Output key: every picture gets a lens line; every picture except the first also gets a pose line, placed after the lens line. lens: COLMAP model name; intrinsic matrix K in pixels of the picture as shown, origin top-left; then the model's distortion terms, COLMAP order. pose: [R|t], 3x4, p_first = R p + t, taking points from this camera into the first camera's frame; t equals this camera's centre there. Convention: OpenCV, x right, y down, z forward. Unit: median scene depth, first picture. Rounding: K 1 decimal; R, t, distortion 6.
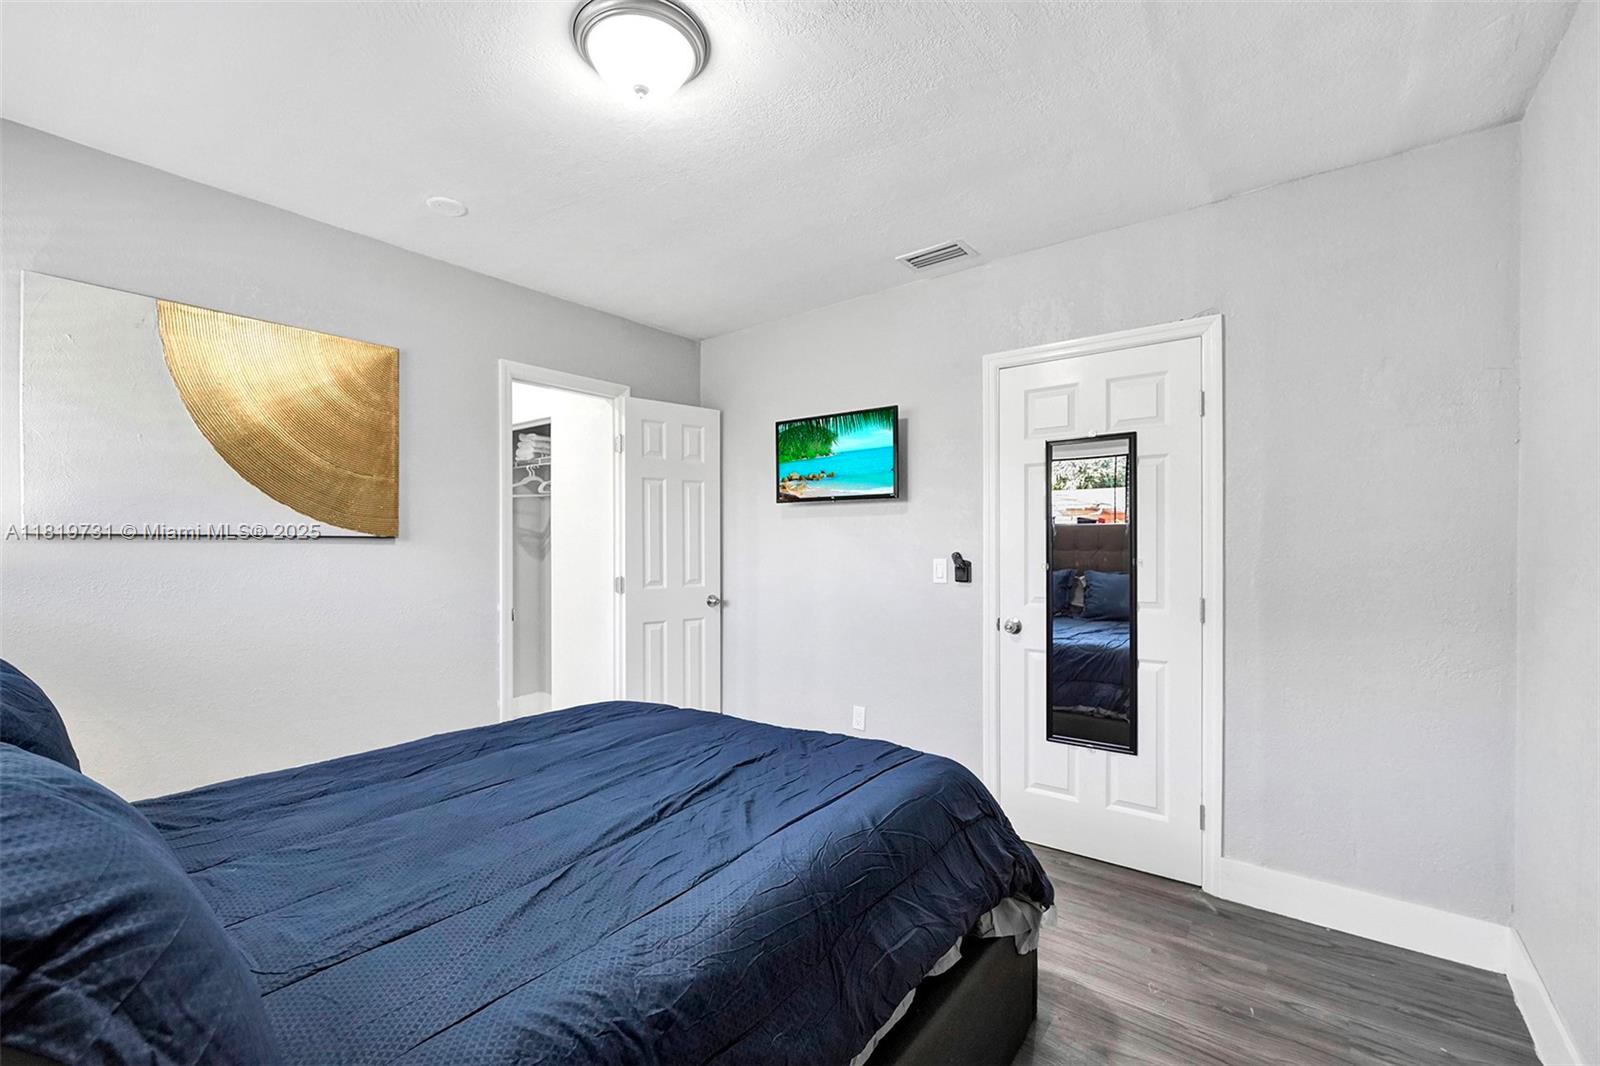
lens RADIAL K [[663.7, 0, 787.7], [0, 663.7, 539.6], [0, 0, 1]] dist [-0.002774, 0.000679]
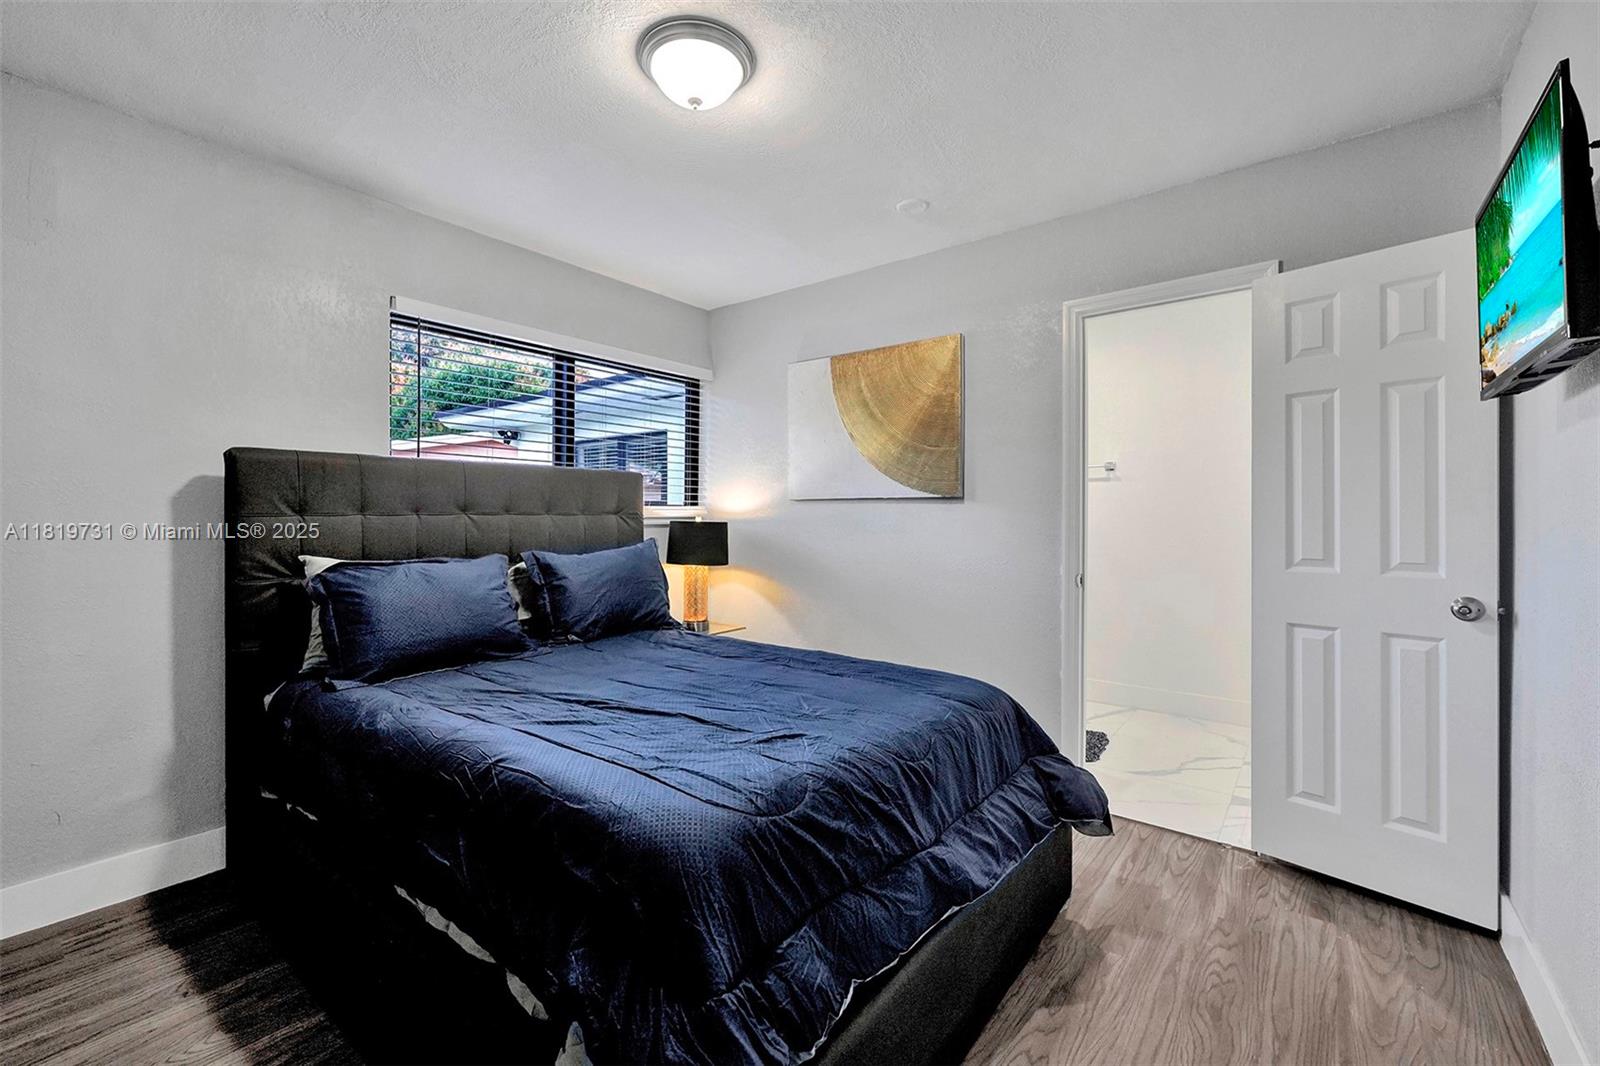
lens RADIAL K [[663.7, 0, 796.5], [0, 663.7, 520.5], [0, 0, 1]] dist [-0.002774, 0.000679]
pose [[0.009285, 0.006230, -0.999937, 0.671549], [0.005062, 0.999967, 0.006277, 0.032512], [0.999944, -0.005120, 0.009253, 0.848804]]
